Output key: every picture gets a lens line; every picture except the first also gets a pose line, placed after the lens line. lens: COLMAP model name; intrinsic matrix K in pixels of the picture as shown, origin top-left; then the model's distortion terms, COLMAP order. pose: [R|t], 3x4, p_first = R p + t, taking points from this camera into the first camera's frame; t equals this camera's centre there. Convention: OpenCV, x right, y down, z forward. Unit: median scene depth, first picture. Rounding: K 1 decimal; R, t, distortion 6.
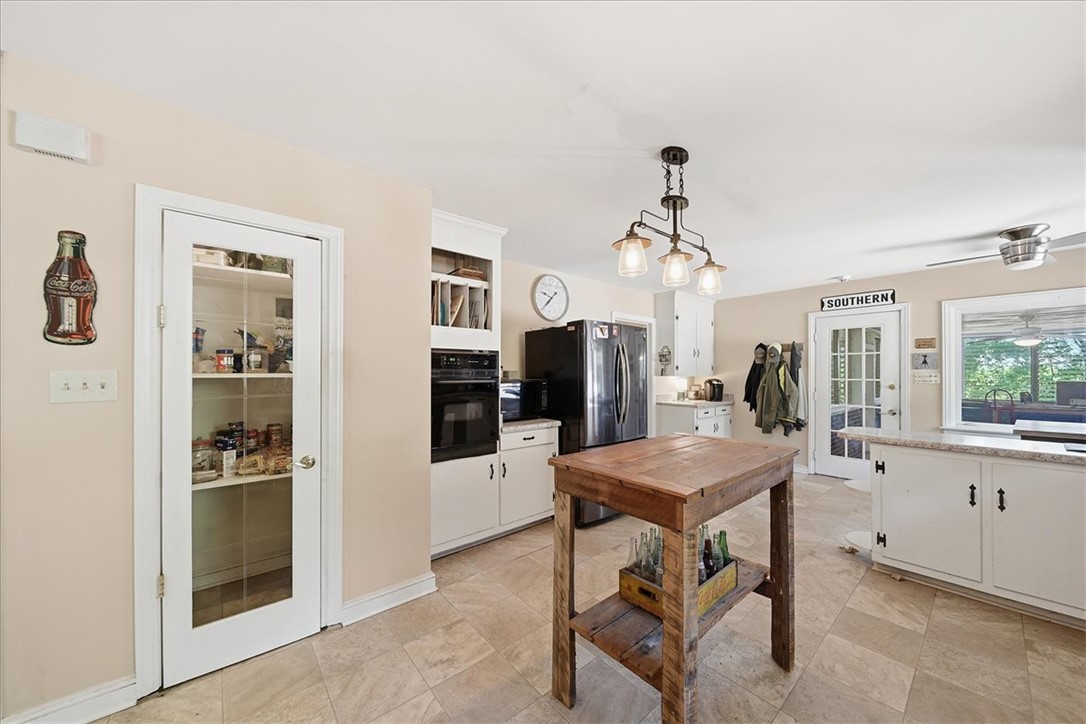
lens RADIAL K [[385.1, 0, 545.2], [0, 385.1, 370.3], [0, 0, 1]] dist [-0.000515, -0.003506]
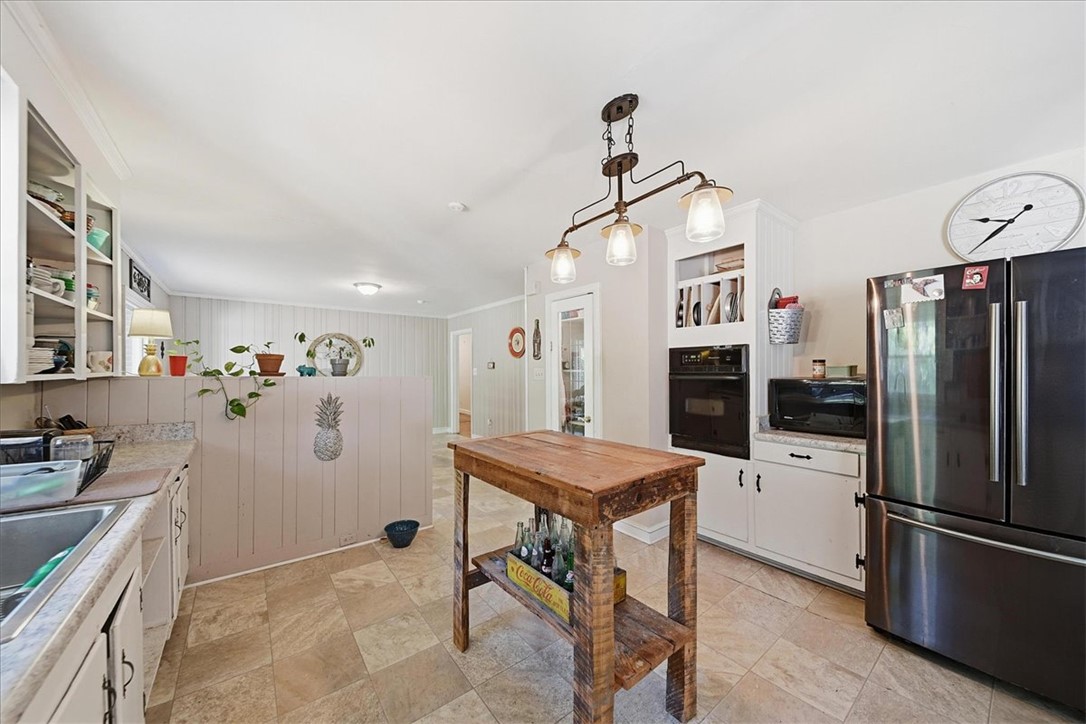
lens RADIAL K [[385.1, 0, 545.2], [0, 385.1, 370.3], [0, 0, 1]] dist [-0.000515, -0.003506]
pose [[-0.037813, 0.000985, -0.999284, 0.810045], [0.011320, 0.999936, 0.000557, 0.003973], [0.999221, -0.011290, -0.037822, 0.597372]]
